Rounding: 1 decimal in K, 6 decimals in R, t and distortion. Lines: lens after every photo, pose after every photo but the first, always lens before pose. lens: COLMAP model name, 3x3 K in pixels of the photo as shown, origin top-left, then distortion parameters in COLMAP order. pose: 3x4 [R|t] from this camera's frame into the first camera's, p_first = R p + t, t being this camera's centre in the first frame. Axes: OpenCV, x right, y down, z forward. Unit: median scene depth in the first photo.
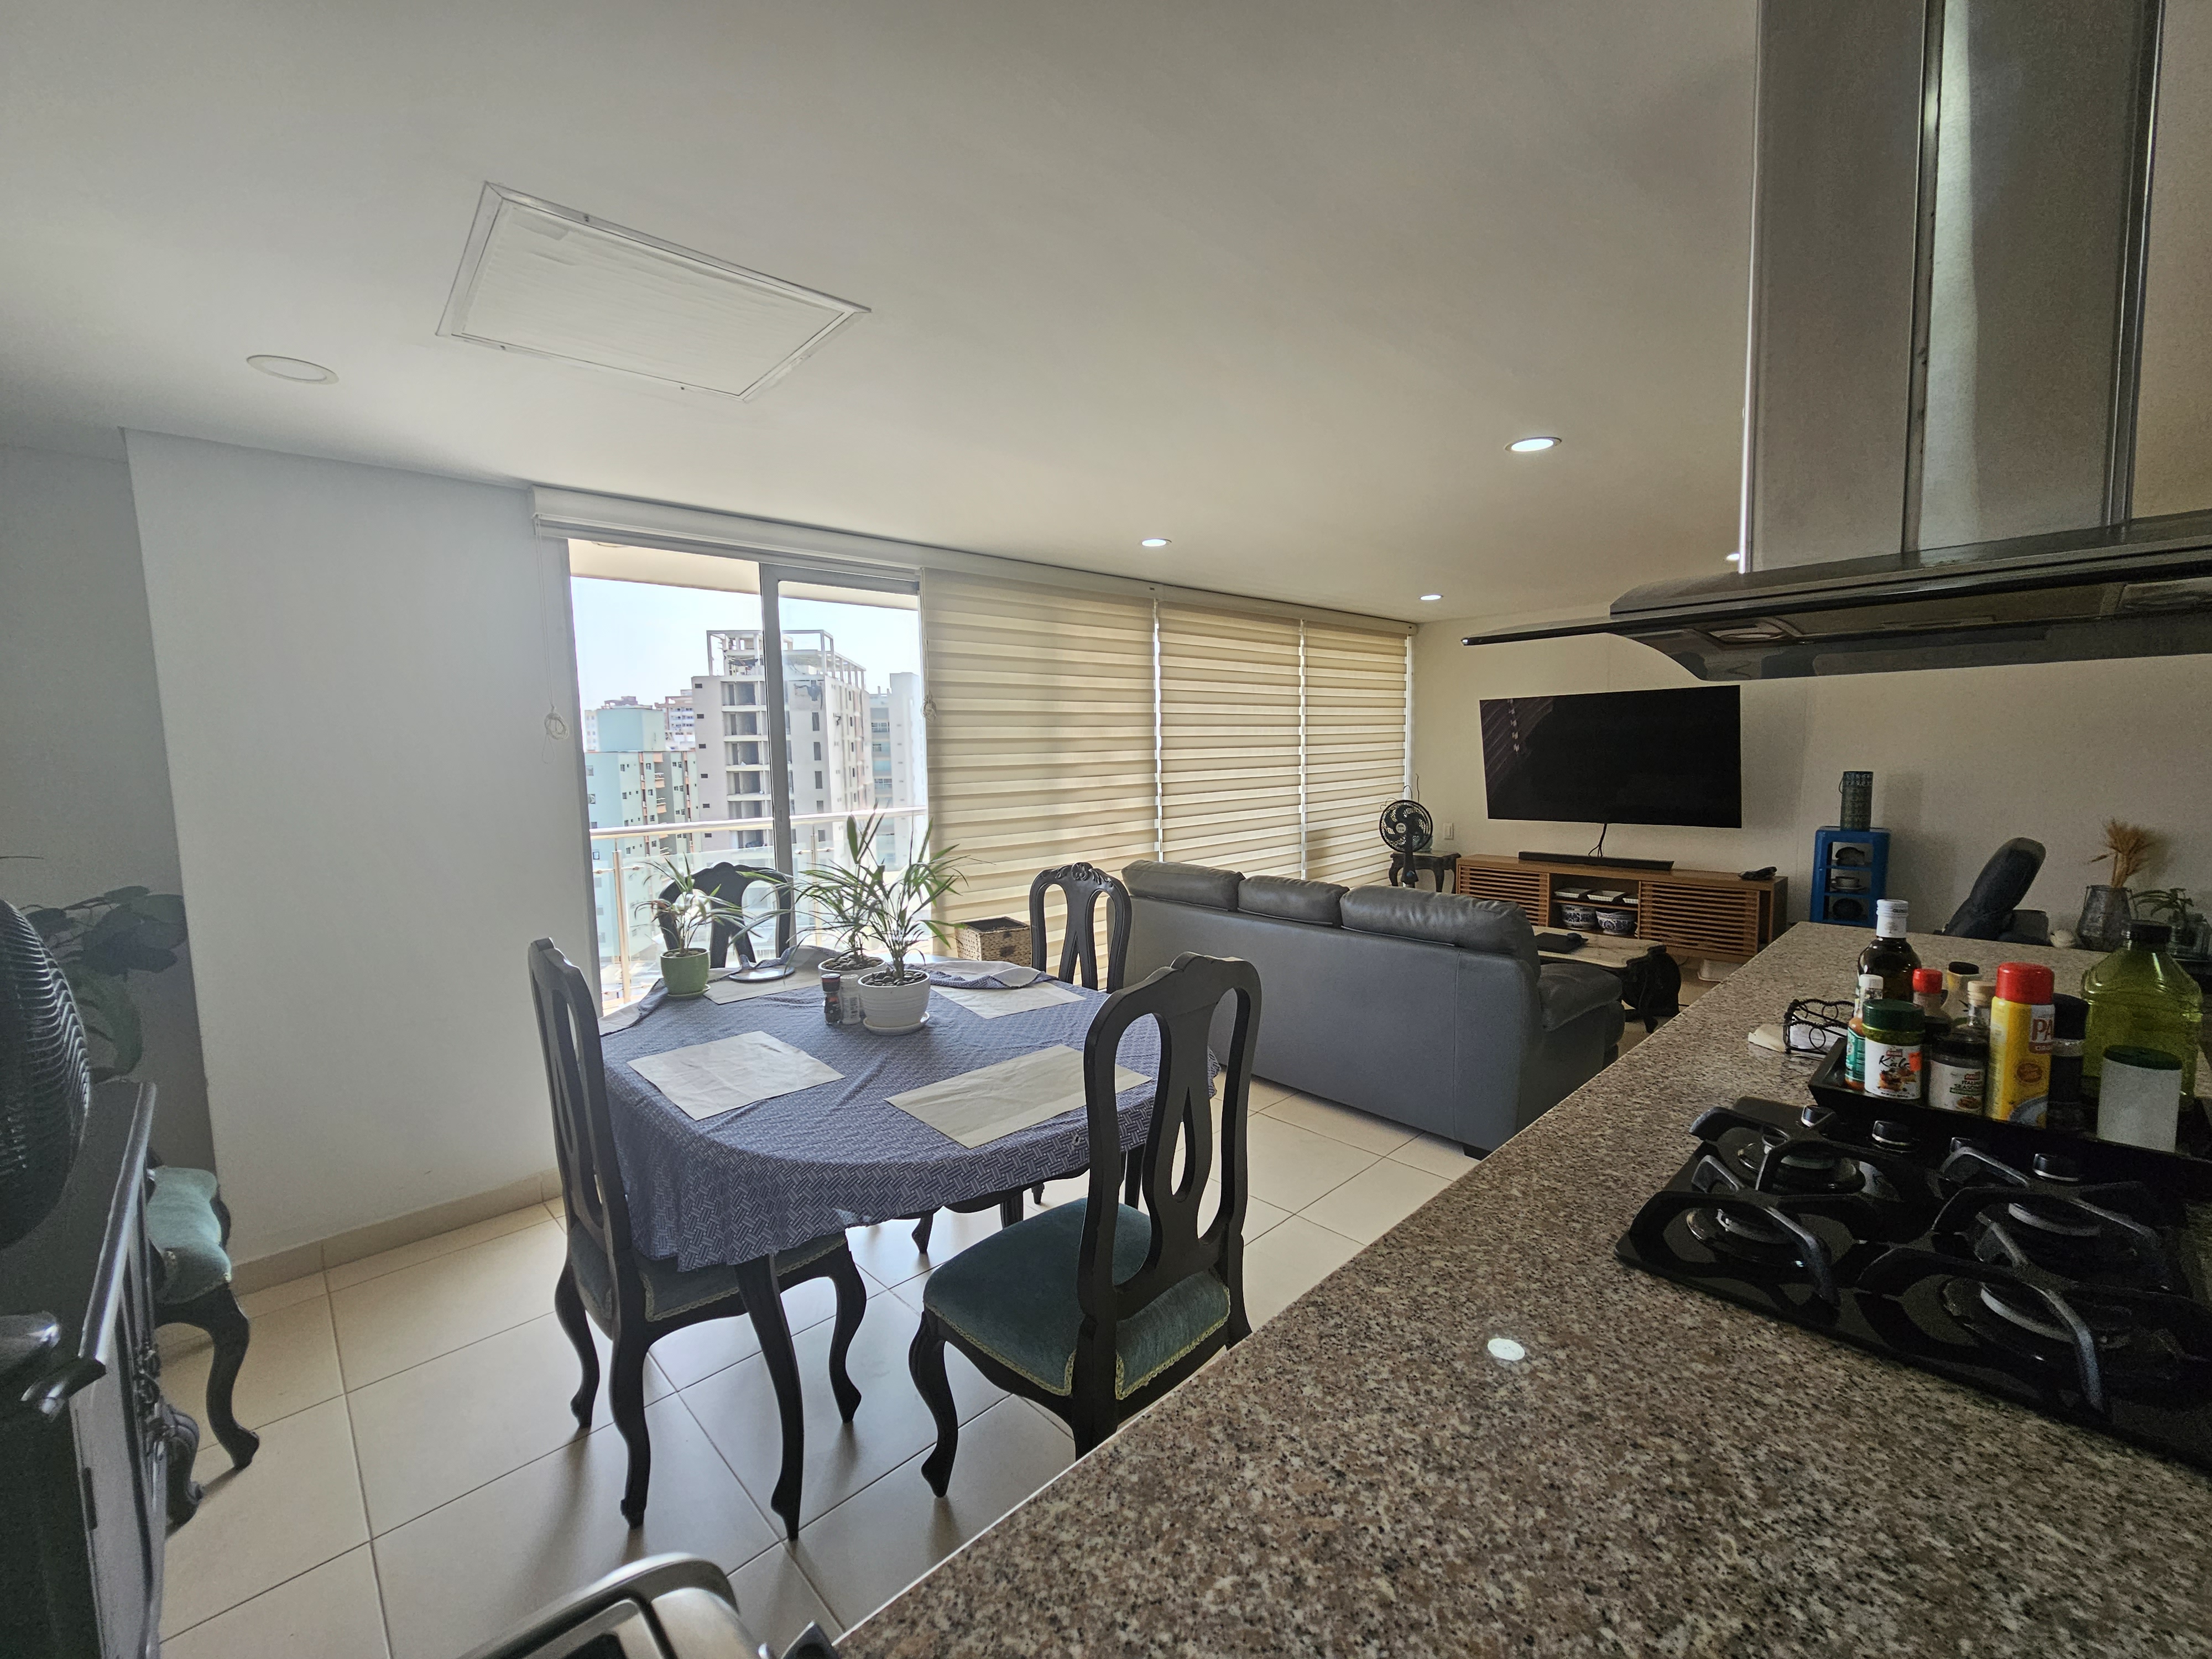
lens RADIAL K [[904.7, 0, 1106.0], [0, 904.7, 829.5], [0, 0, 1]] dist [-0.001908, -0.000559]
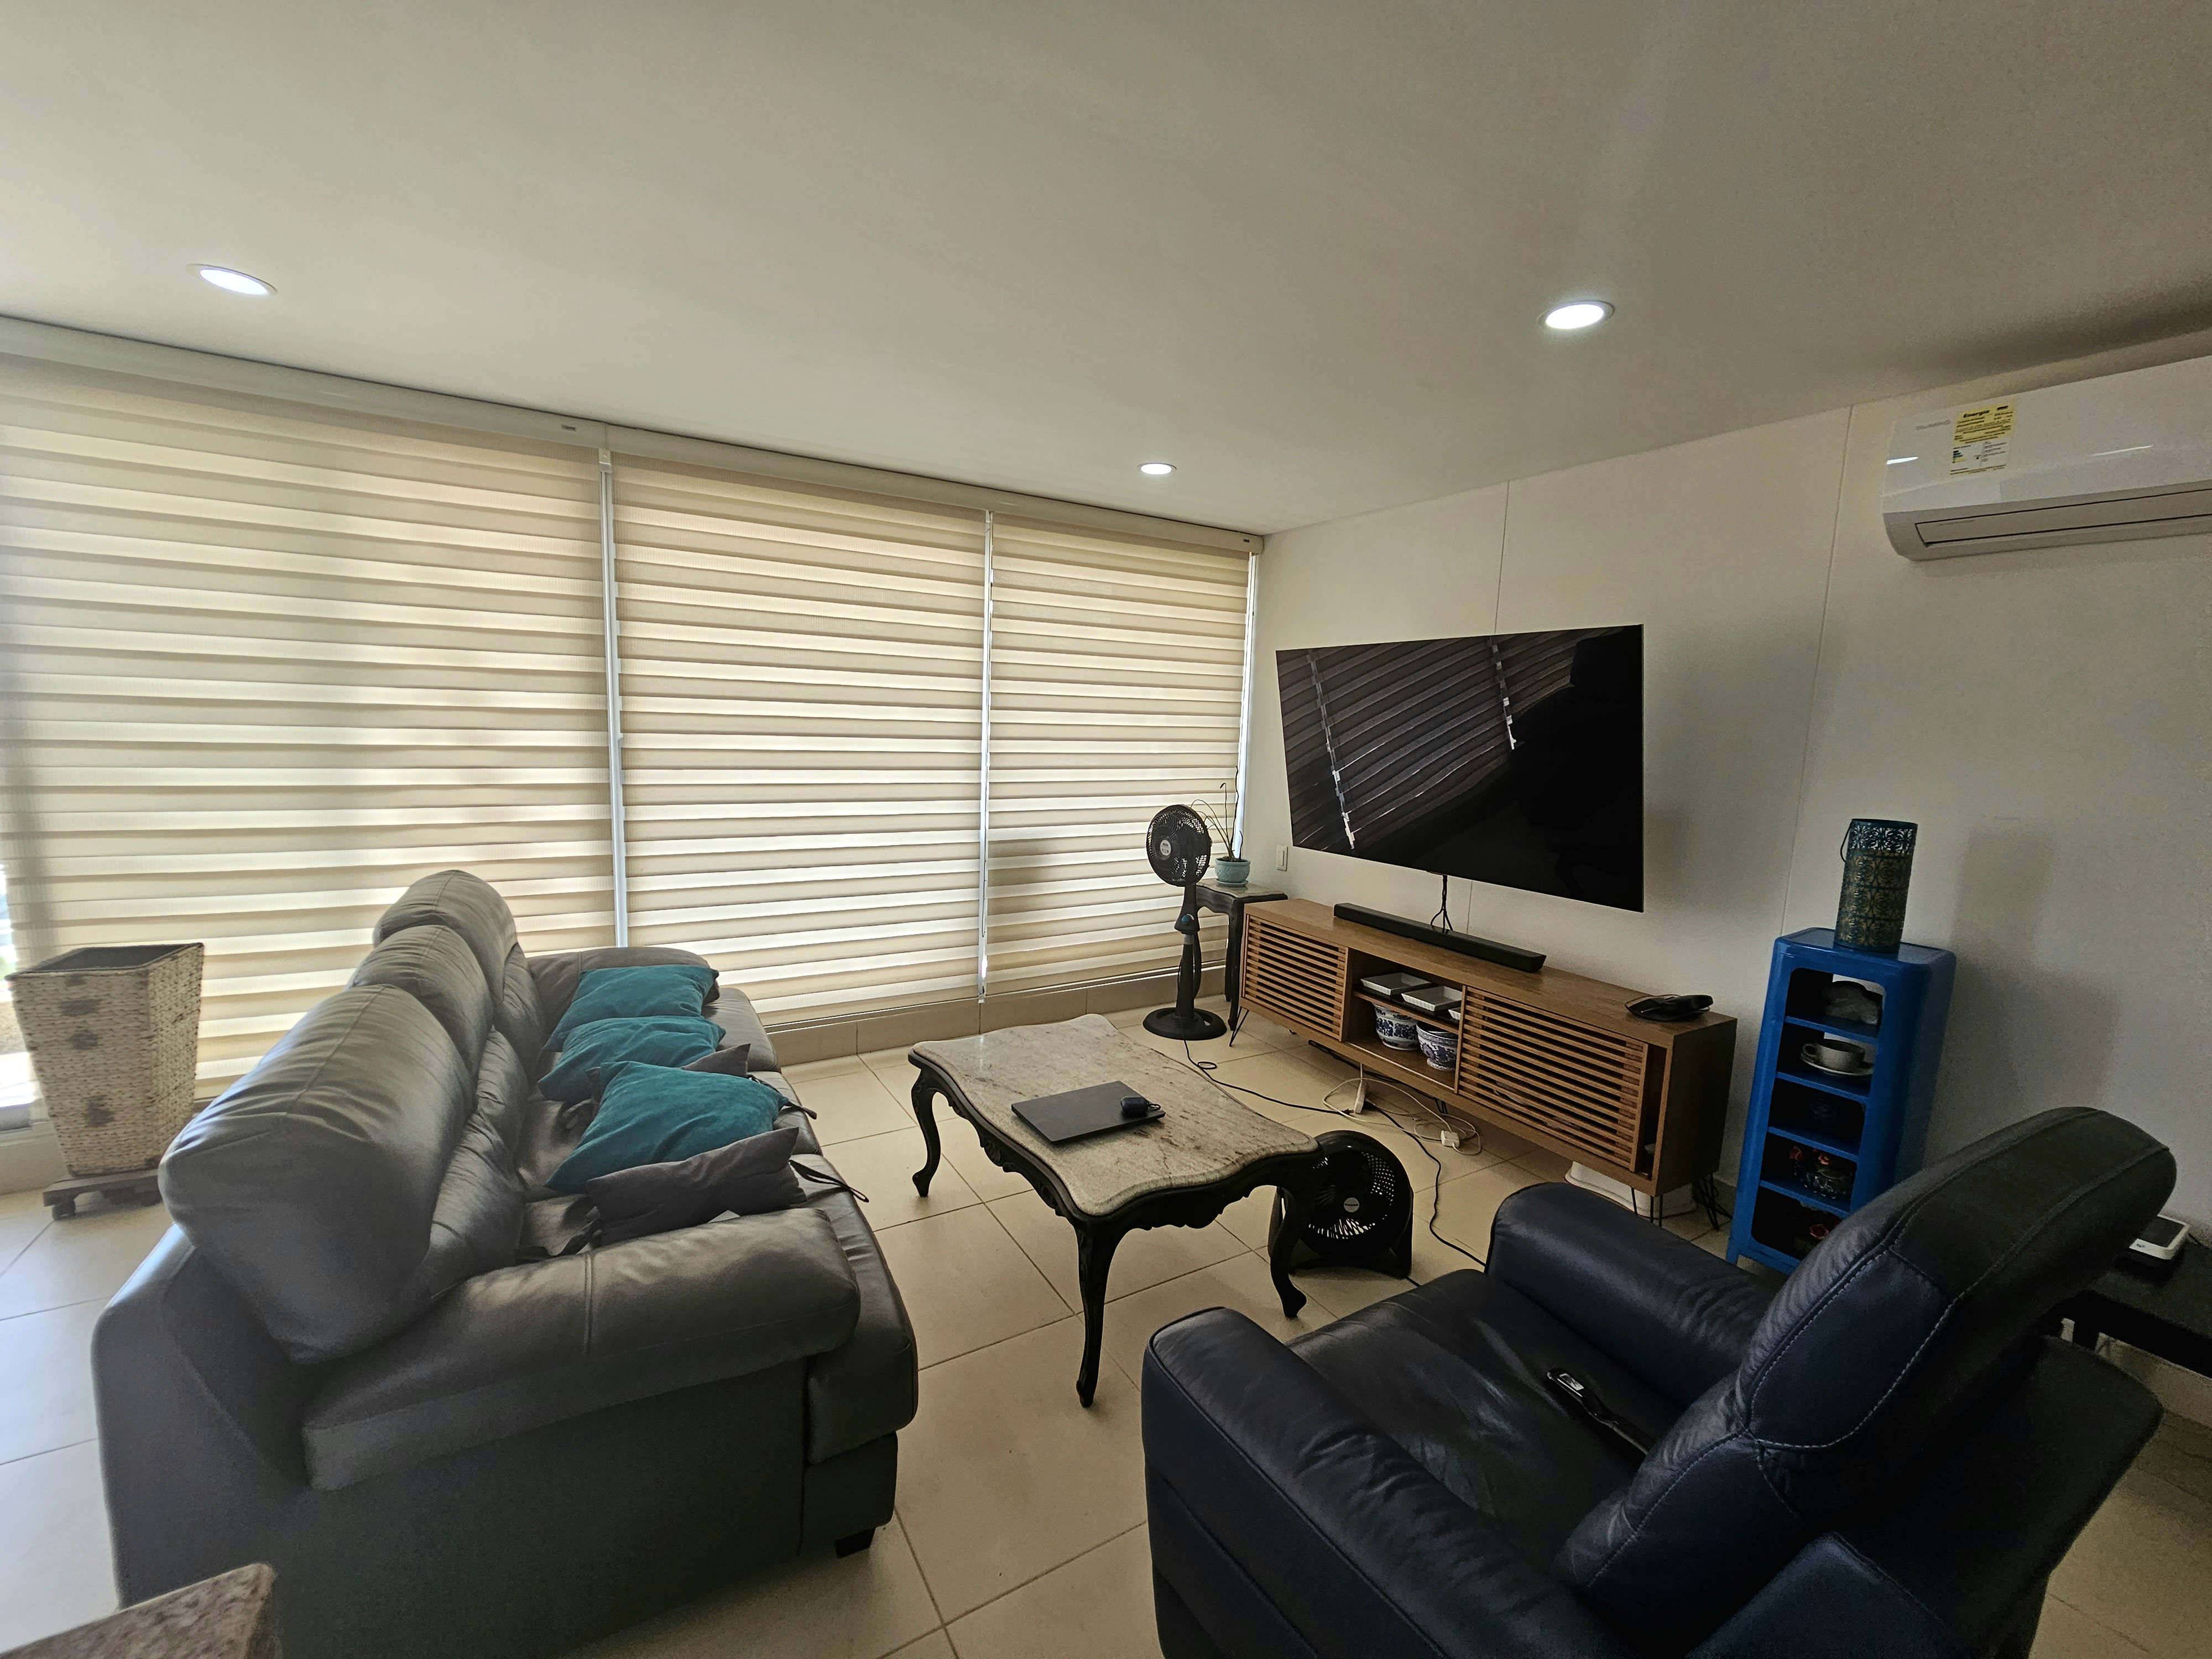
lens RADIAL K [[904.7, 0, 1106.0], [0, 904.7, 829.5], [0, 0, 1]] dist [-0.001908, -0.000559]
pose [[0.973465, 0.083377, -0.213108, 0.451800], [-0.076887, 0.996293, 0.038576, -0.038608], [0.215535, -0.021167, 0.976267, 0.389460]]
